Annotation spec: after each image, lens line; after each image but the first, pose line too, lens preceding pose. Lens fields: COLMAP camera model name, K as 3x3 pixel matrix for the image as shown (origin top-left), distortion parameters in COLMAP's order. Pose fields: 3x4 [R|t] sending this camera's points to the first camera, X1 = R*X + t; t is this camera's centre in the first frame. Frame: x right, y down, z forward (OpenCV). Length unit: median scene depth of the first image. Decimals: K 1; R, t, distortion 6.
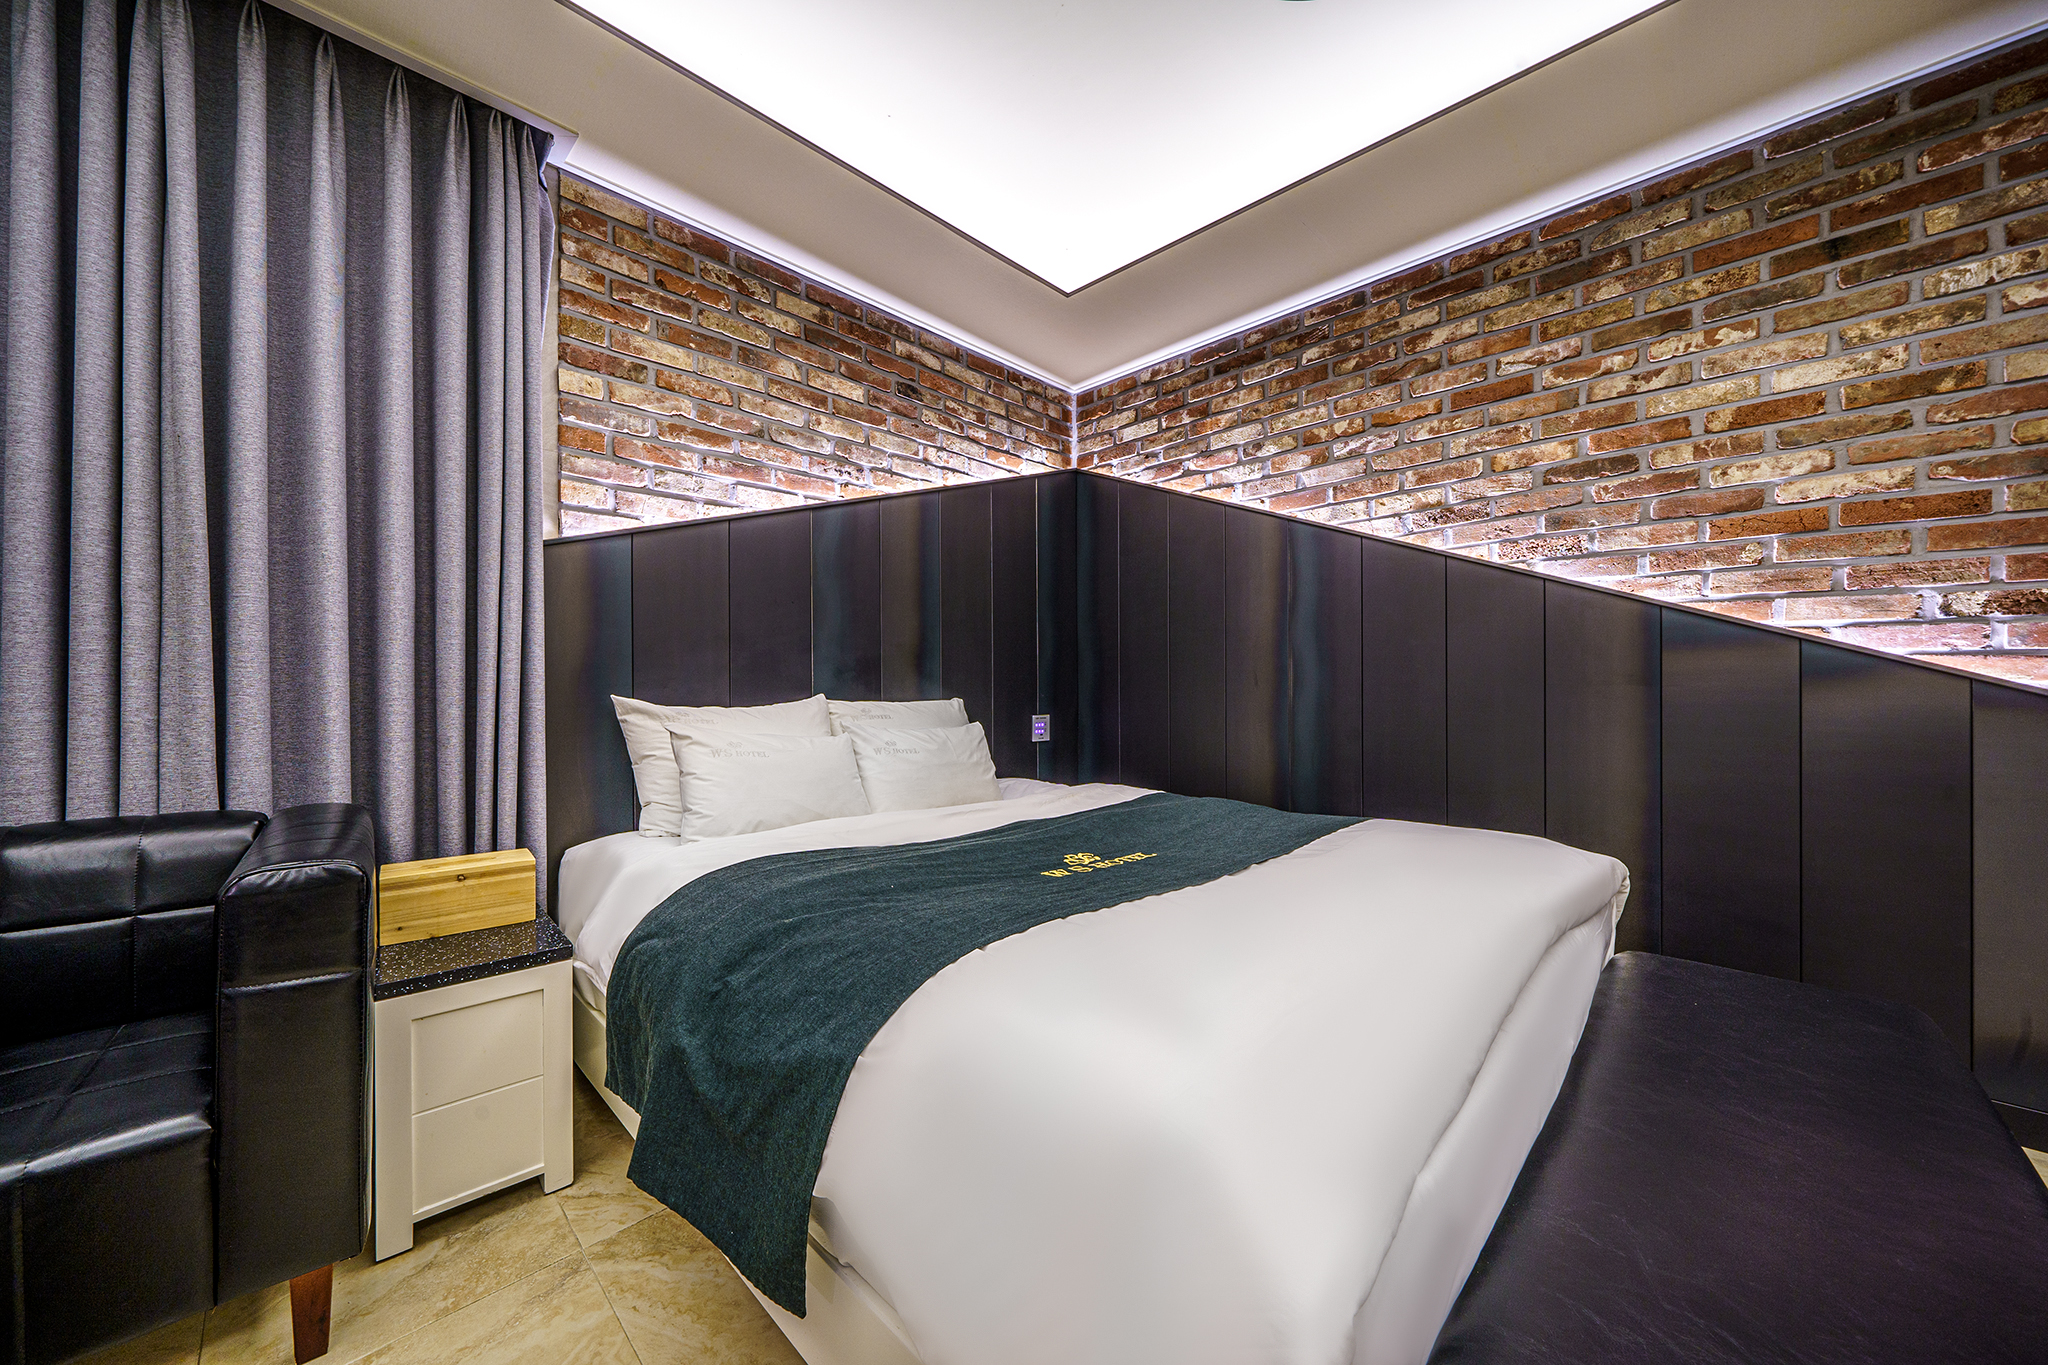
lens RADIAL K [[725.6, 0, 1023.9], [0, 725.6, 690.8], [0, 0, 1]] dist [-0.005730, 0.000372]
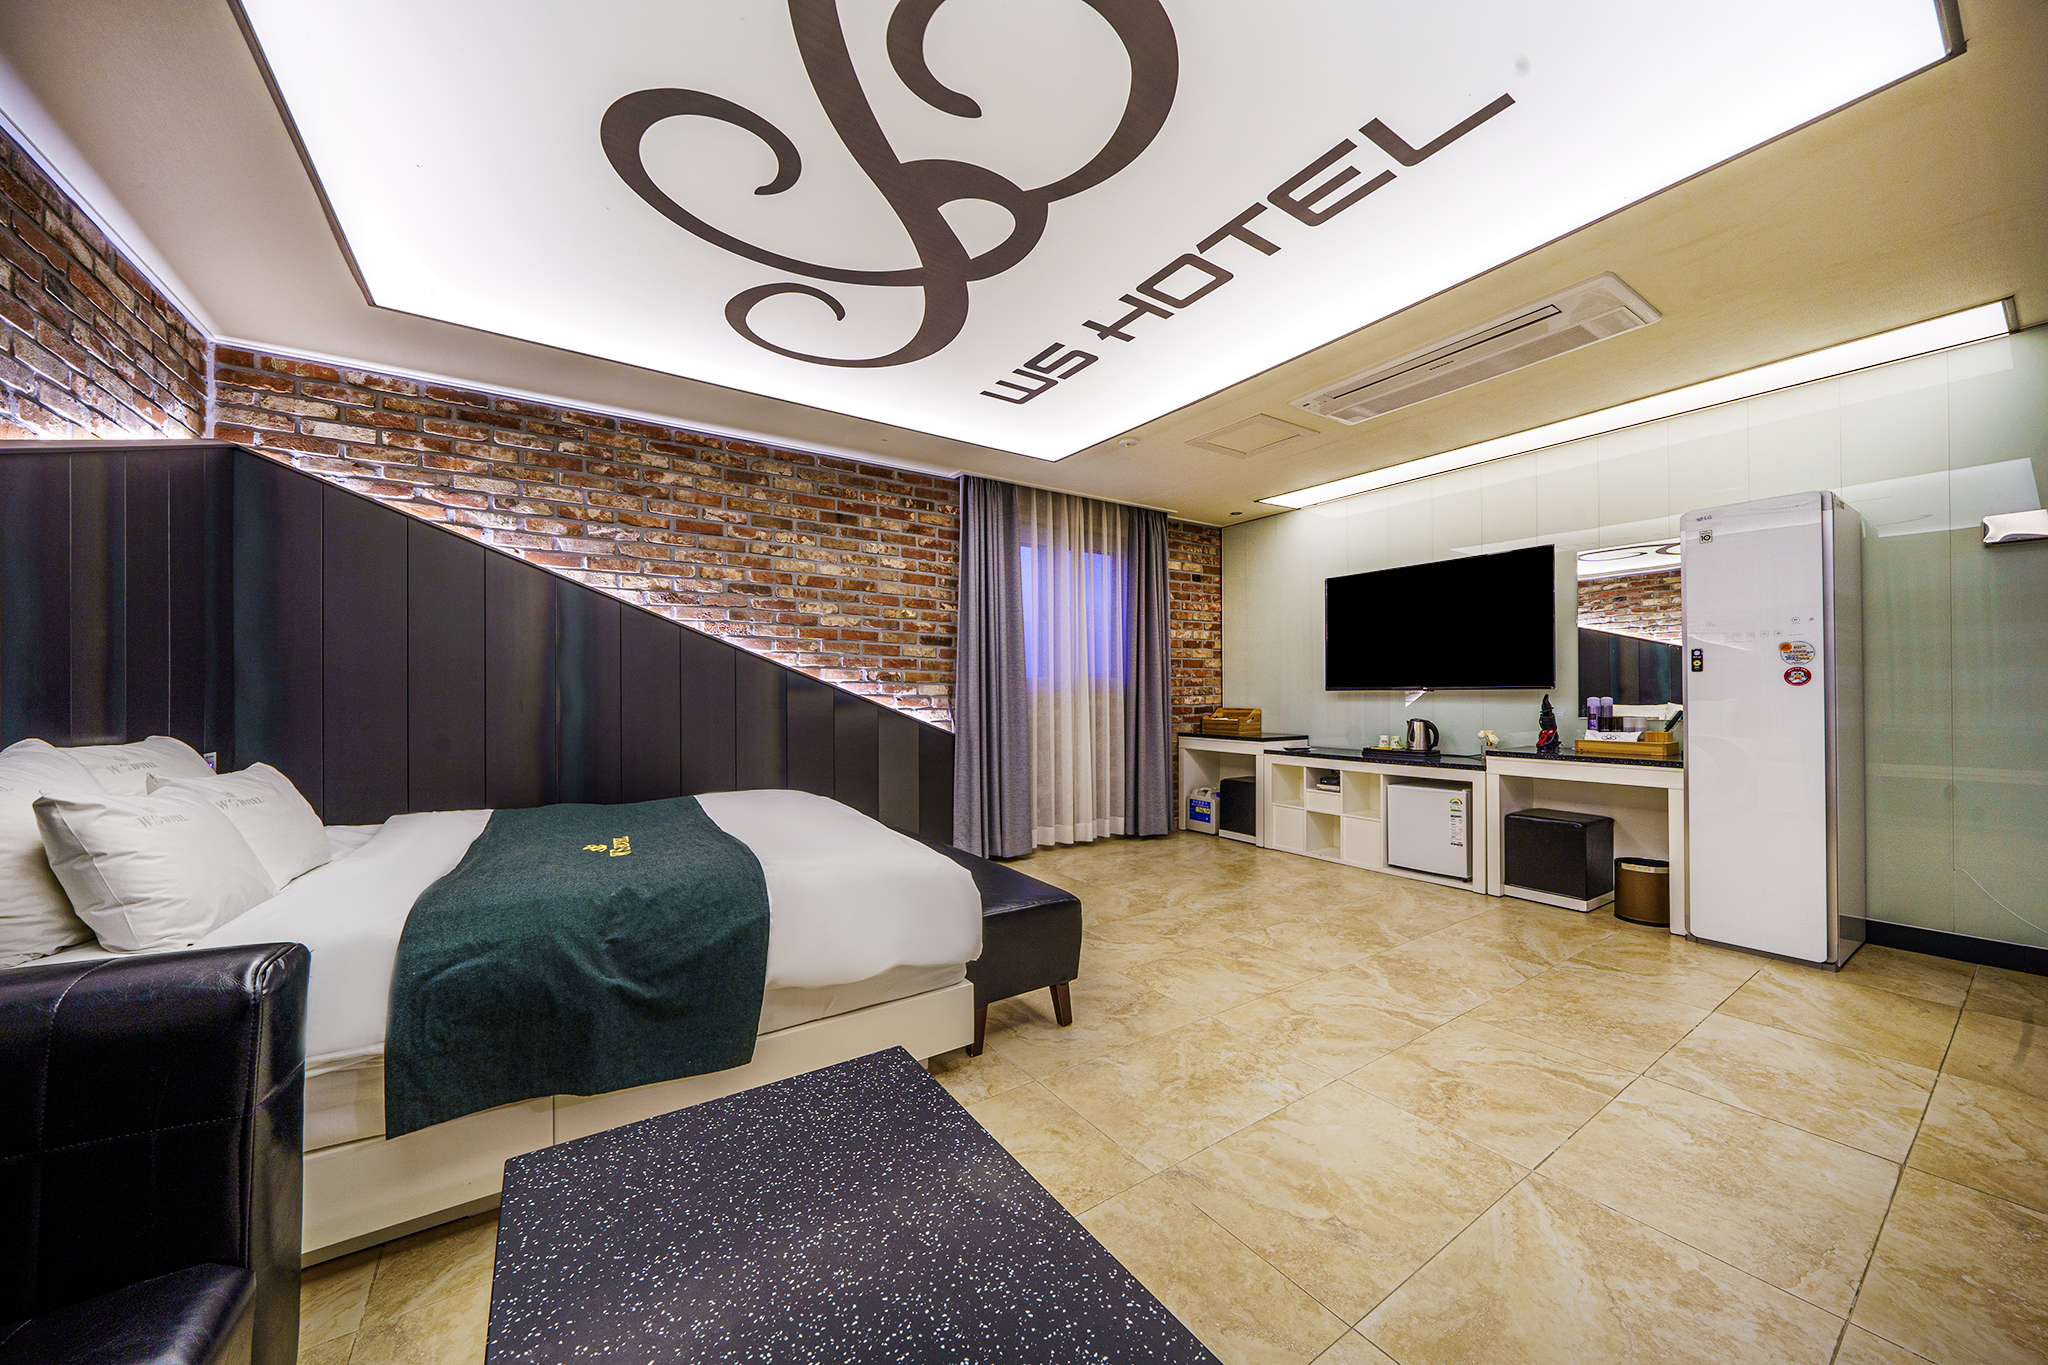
lens RADIAL K [[725.6, 0, 1025.0], [0, 725.6, 690.8], [0, 0, 1]] dist [-0.005730, 0.000372]
pose [[0.197805, 0.006221, 0.980222, -0.713811], [0.002799, 0.999972, -0.006911, -0.030918], [-0.980237, 0.004111, 0.197782, -0.027144]]
